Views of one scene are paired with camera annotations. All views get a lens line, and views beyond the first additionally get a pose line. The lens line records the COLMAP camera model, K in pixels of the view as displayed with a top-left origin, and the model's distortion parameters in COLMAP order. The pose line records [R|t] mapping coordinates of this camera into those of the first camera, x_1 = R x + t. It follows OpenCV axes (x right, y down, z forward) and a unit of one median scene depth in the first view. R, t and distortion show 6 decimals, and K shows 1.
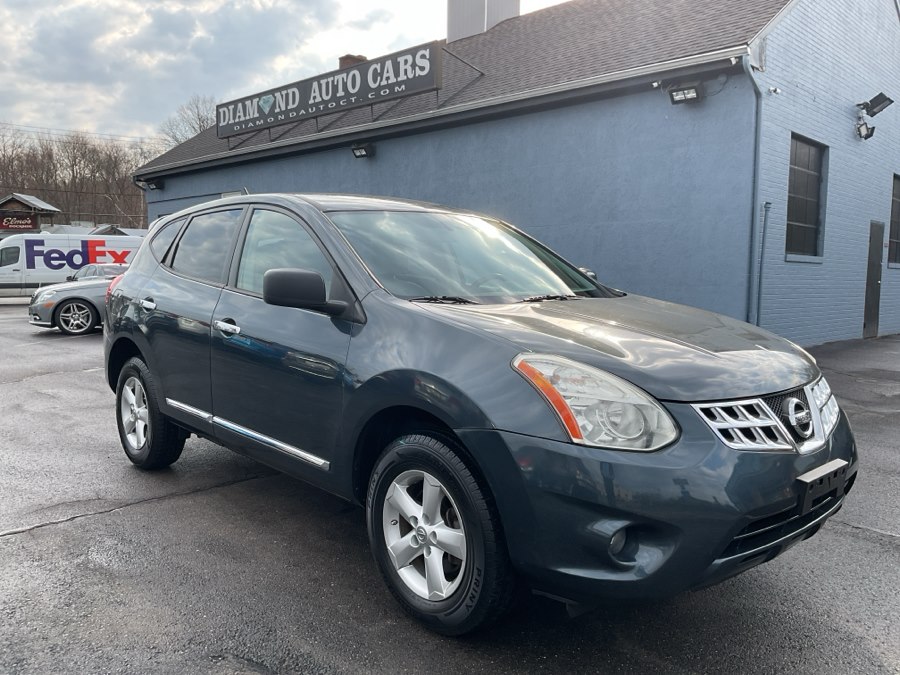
lens RADIAL K [[750.3, 0, 446.1], [0, 750.3, 333.6], [0, 0, 1]] dist [0.071634, -0.138212]
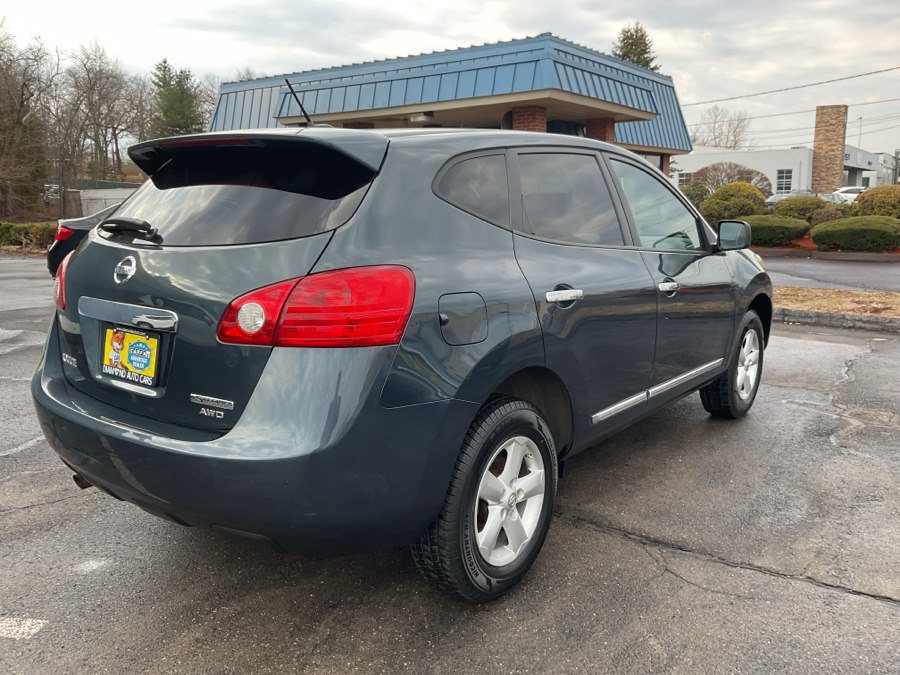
lens RADIAL K [[750.3, 0, 450.5], [0, 750.3, 333.9], [0, 0, 1]] dist [0.071634, -0.138212]
pose [[-0.187000, -0.184108, 0.964954, -0.429920], [0.088940, 0.975074, 0.203274, -0.062302], [-0.978326, 0.123835, -0.165964, 0.523609]]
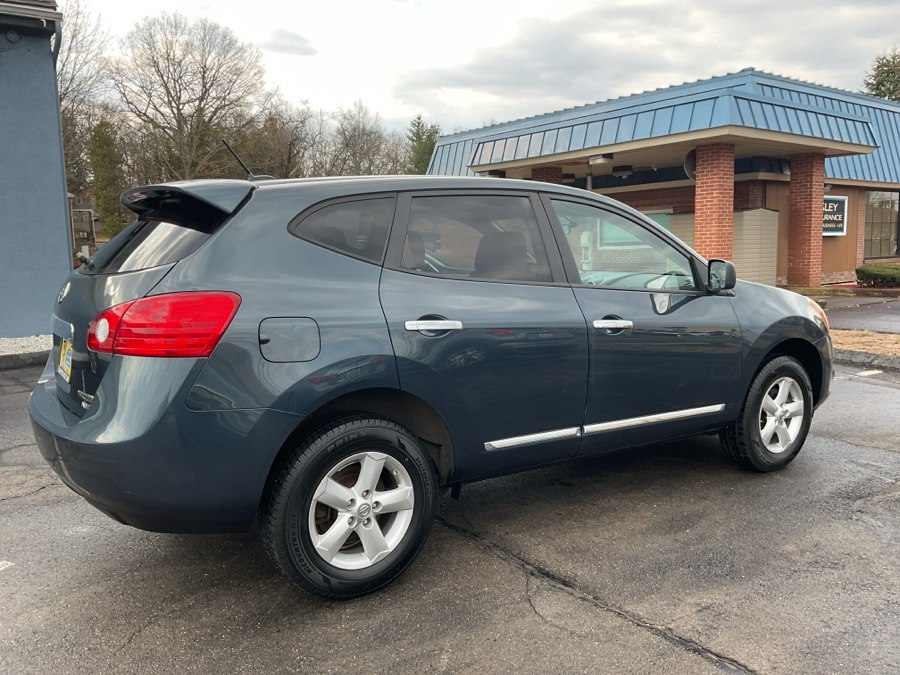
lens RADIAL K [[750.3, 0, 449.0], [0, 750.3, 333.3], [0, 0, 1]] dist [0.071634, -0.138212]
pose [[0.127179, -0.130774, 0.983221, -0.460622], [0.096407, 0.988207, 0.118967, -0.048166], [-0.987183, 0.079659, 0.138287, 0.389704]]
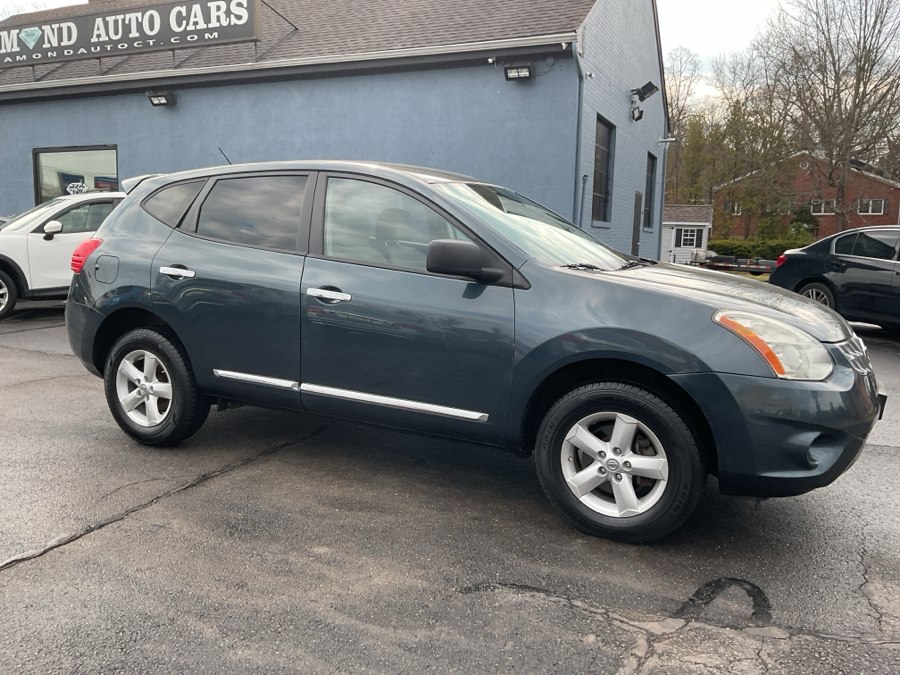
lens RADIAL K [[750.3, 0, 448.4], [0, 750.3, 333.3], [0, 0, 1]] dist [0.071634, -0.138212]
pose [[0.932985, -0.041456, 0.357519, -0.183062], [0.021814, 0.998031, 0.058800, -0.004715], [-0.359253, -0.047060, 0.932053, -0.003474]]
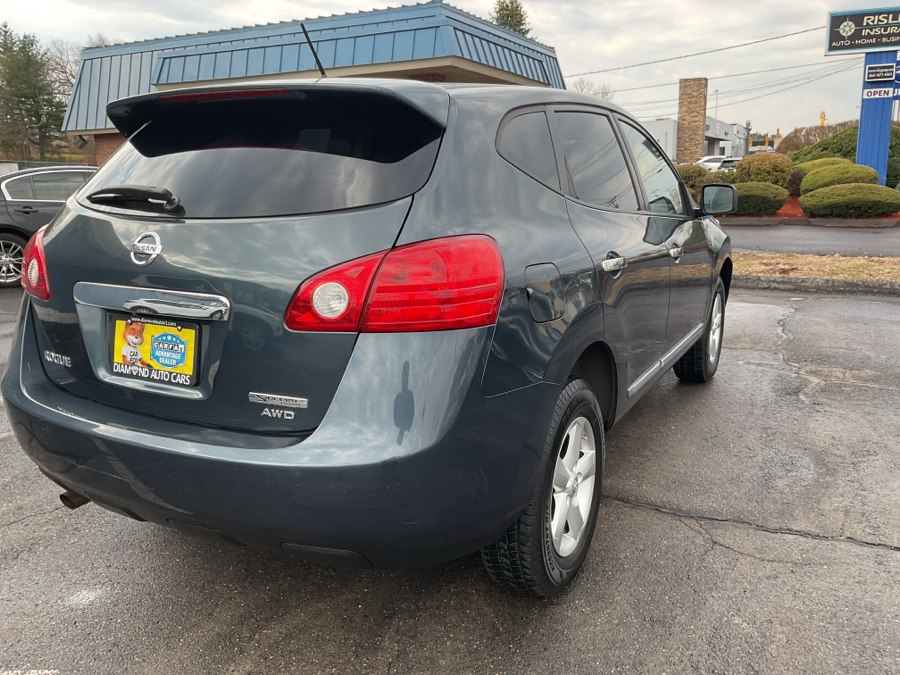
lens RADIAL K [[750.3, 0, 452.2], [0, 750.3, 330.8], [0, 0, 1]] dist [0.071634, -0.138212]
pose [[-0.345974, -0.202103, 0.916219, -0.392397], [0.093441, 0.964248, 0.247982, -0.063585], [-0.933580, 0.171408, -0.314720, 0.571884]]
